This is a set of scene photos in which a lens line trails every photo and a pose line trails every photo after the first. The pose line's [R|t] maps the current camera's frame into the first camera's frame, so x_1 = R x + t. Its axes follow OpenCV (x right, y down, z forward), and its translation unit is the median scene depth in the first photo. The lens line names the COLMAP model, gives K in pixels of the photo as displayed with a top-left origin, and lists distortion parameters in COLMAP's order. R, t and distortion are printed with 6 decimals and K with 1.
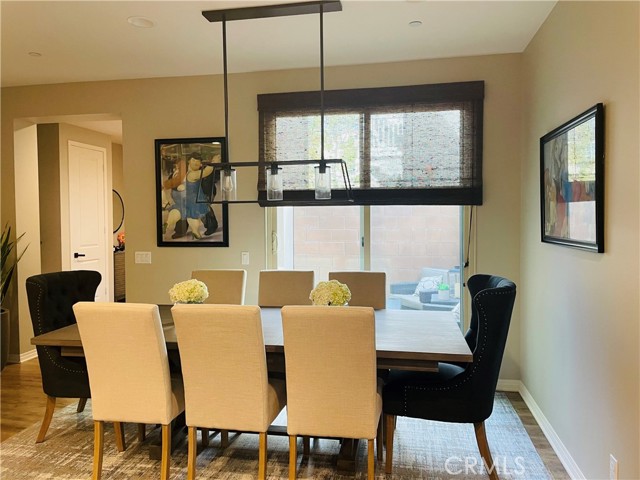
lens RADIAL K [[489.4, 0, 320.0], [0, 489.4, 238.2], [0, 0, 1]] dist [0.005740, 0.000498]
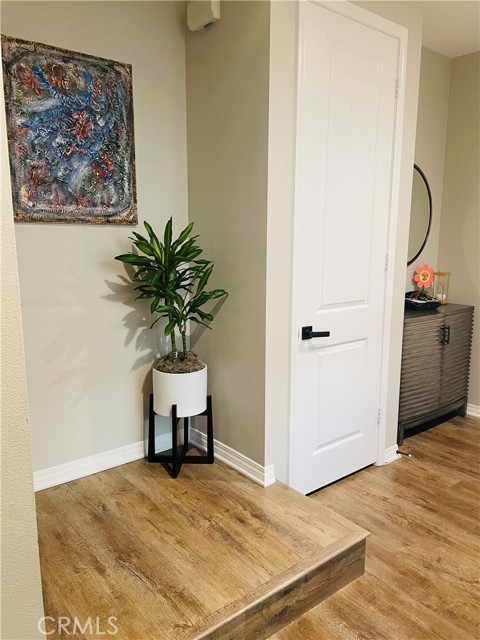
lens RADIAL K [[489.4, 0, 239.7], [0, 489.4, 319.4], [0, 0, 1]] dist [0.005740, 0.000498]
pose [[0.761842, 0.117312, -0.637051, -0.280433], [-0.032954, 0.989210, 0.142751, -0.023665], [0.646924, -0.087760, 0.757488, 0.638033]]
